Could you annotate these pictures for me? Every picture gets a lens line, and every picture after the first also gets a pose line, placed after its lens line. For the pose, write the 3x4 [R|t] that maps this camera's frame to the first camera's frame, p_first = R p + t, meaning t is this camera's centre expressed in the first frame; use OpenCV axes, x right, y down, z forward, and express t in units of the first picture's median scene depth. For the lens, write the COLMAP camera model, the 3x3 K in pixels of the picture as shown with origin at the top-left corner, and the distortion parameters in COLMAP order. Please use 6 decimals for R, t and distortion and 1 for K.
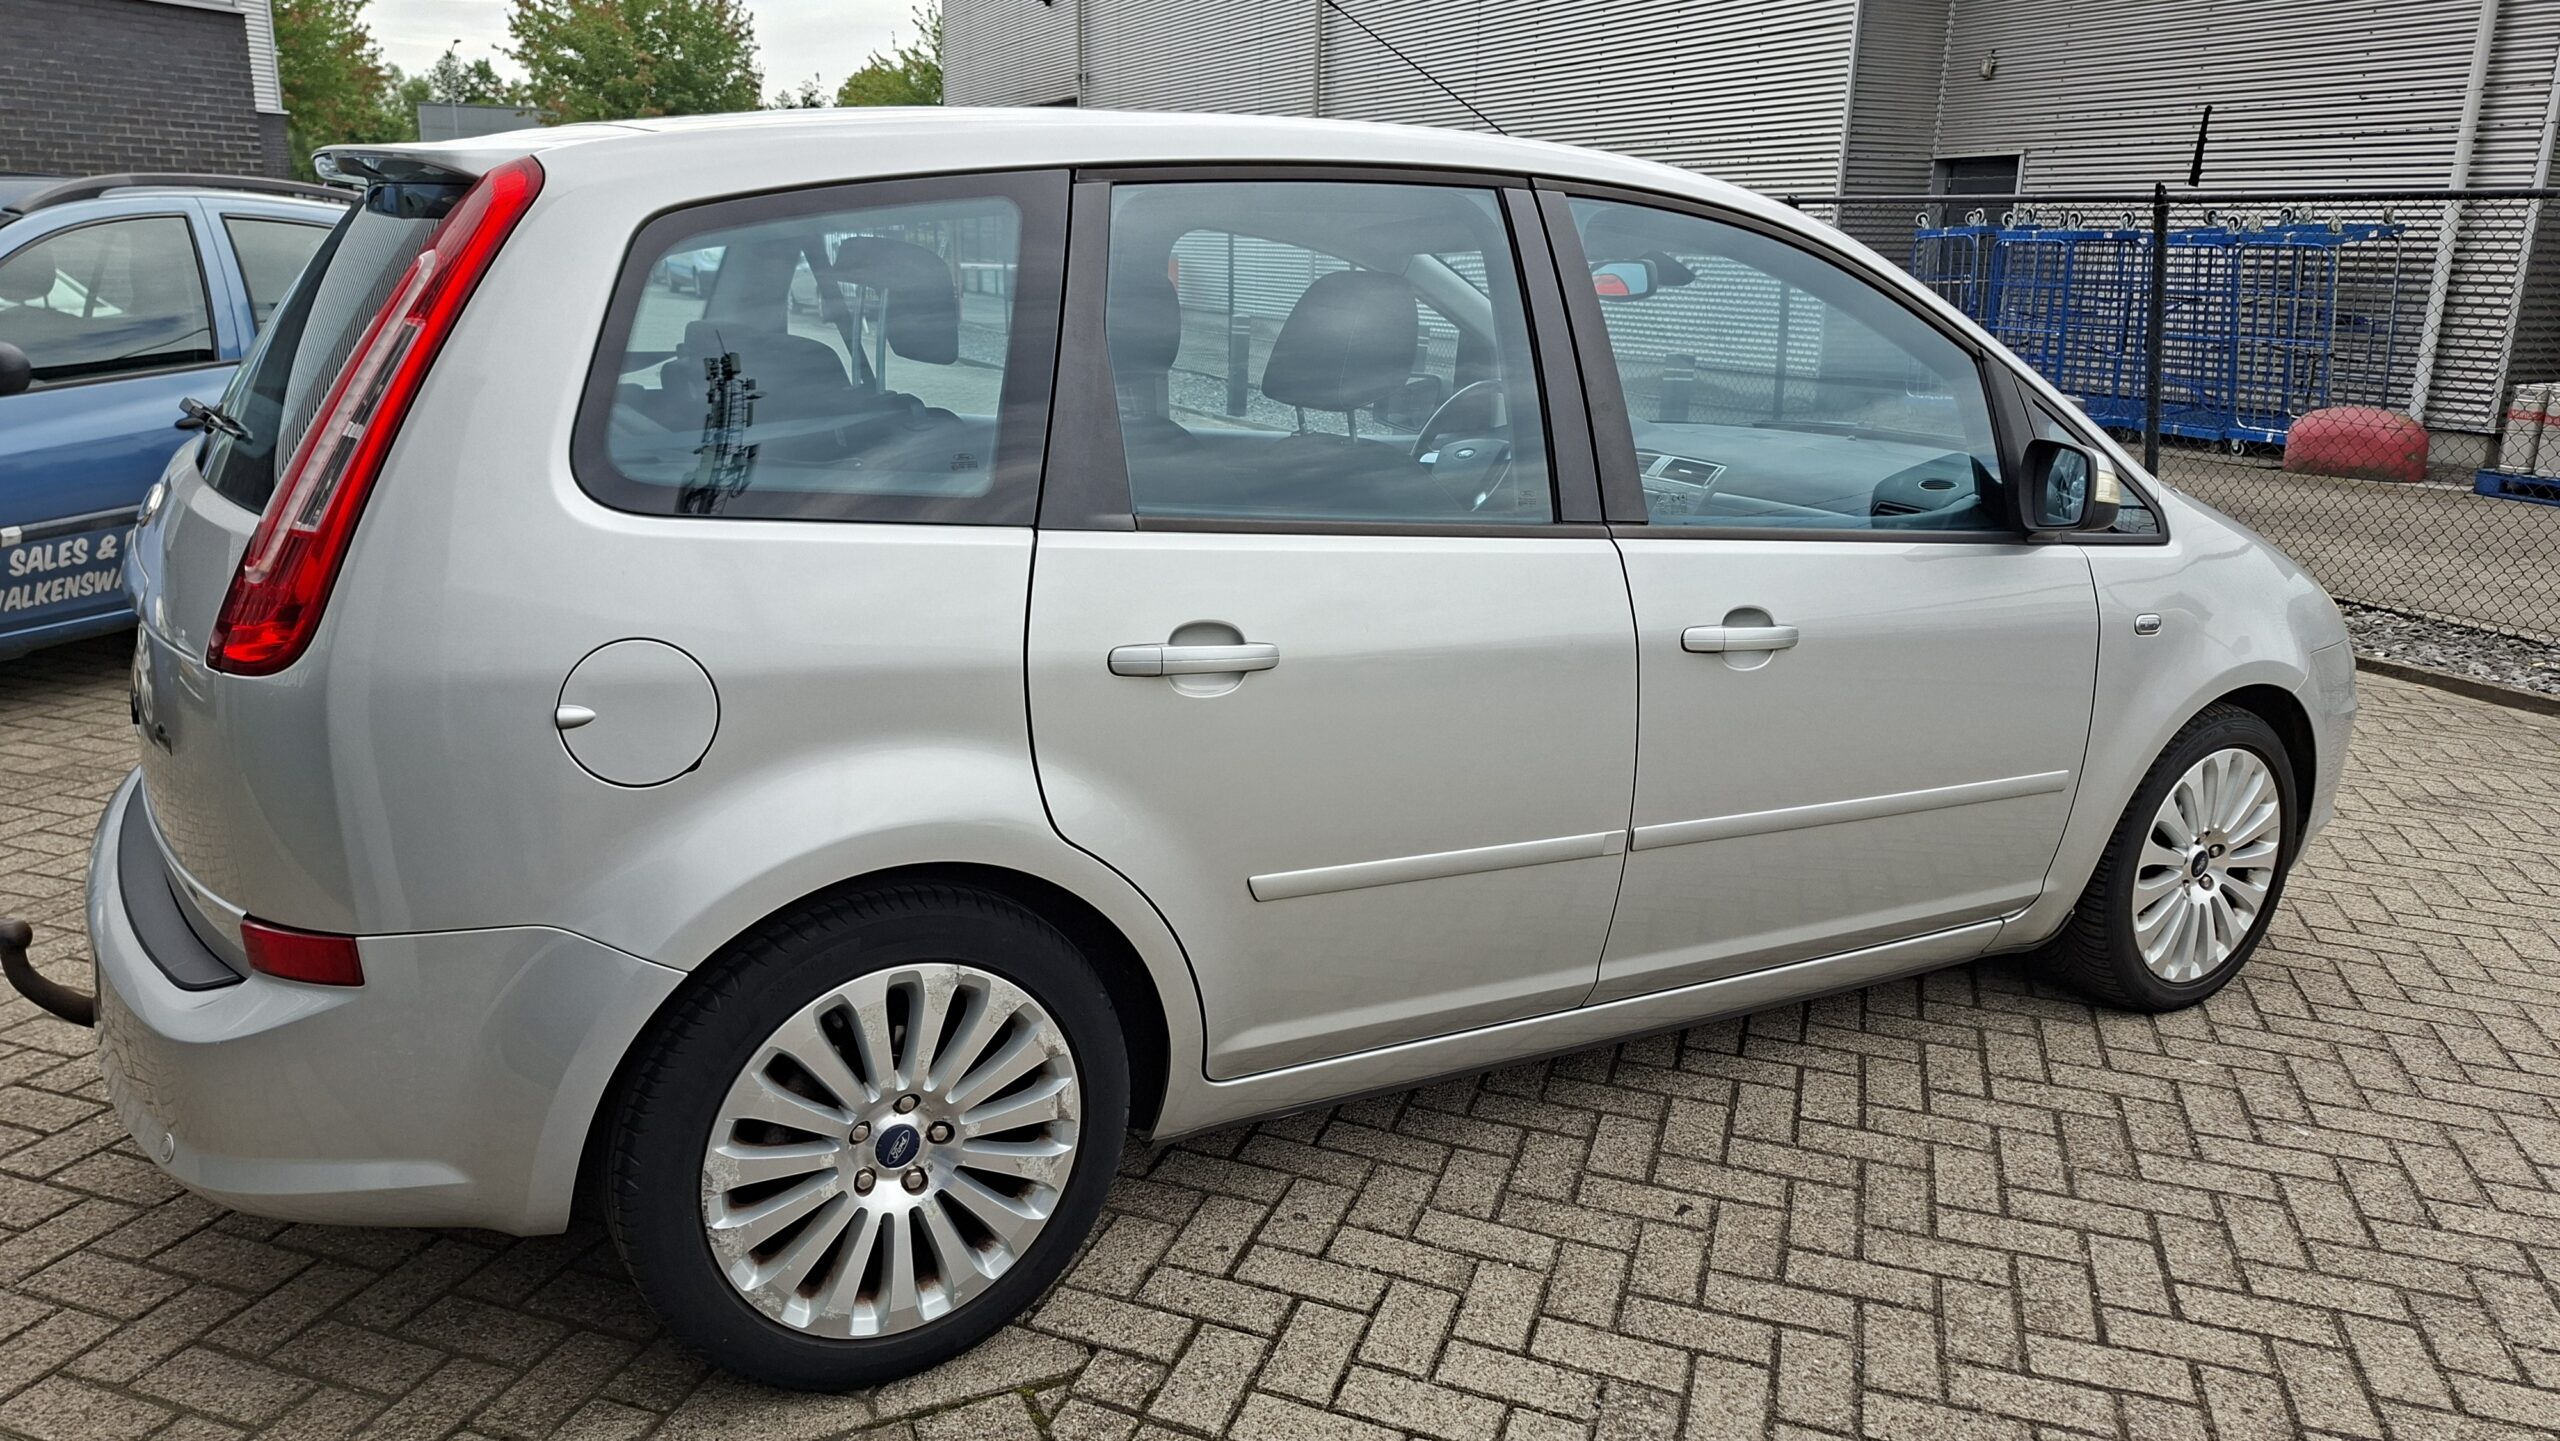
lens RADIAL K [[1803.0, 0, 1280.0], [0, 1803.0, 720.5], [0, 0, 1]] dist [0.084008, -0.088193]
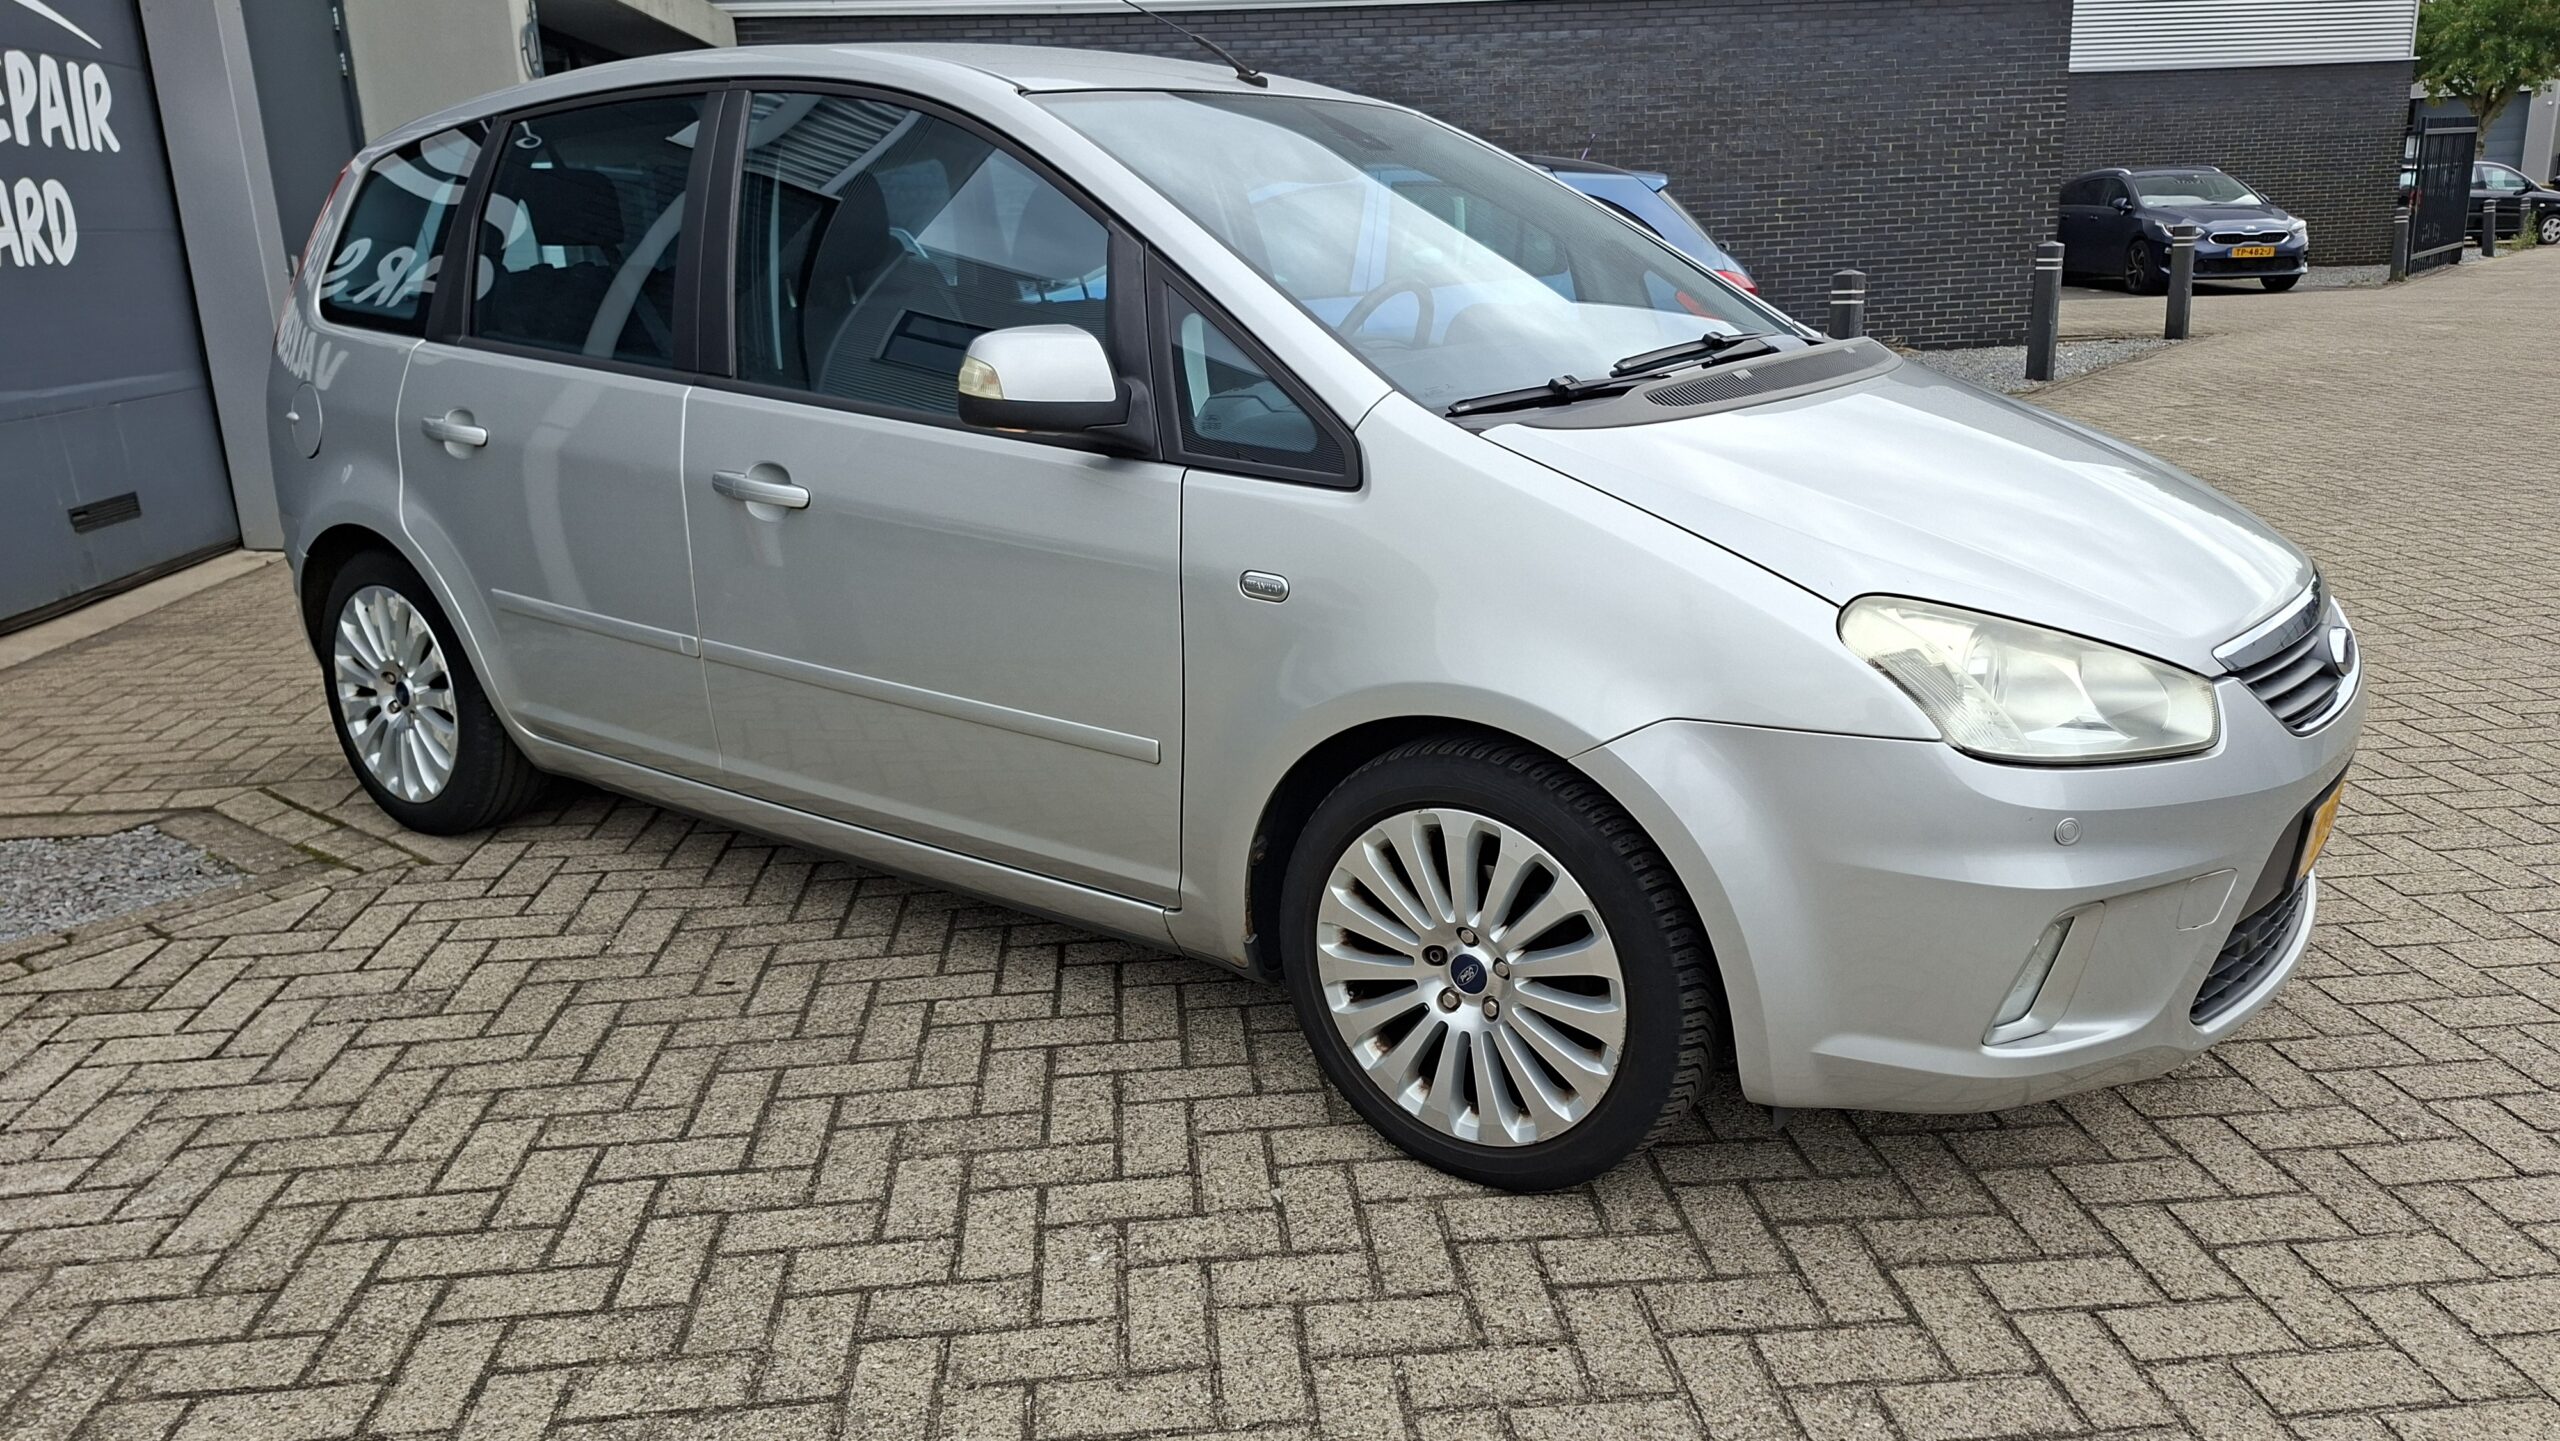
lens RADIAL K [[1743.6, 0, 1280.0], [0, 1743.6, 720.5], [0, 0, 1]] dist [0.120042, -0.131258]
pose [[0.396588, 0.215672, -0.892302, 1.221311], [-0.190911, 0.970136, 0.149634, -0.121576], [0.897926, 0.111007, 0.425918, 0.743022]]
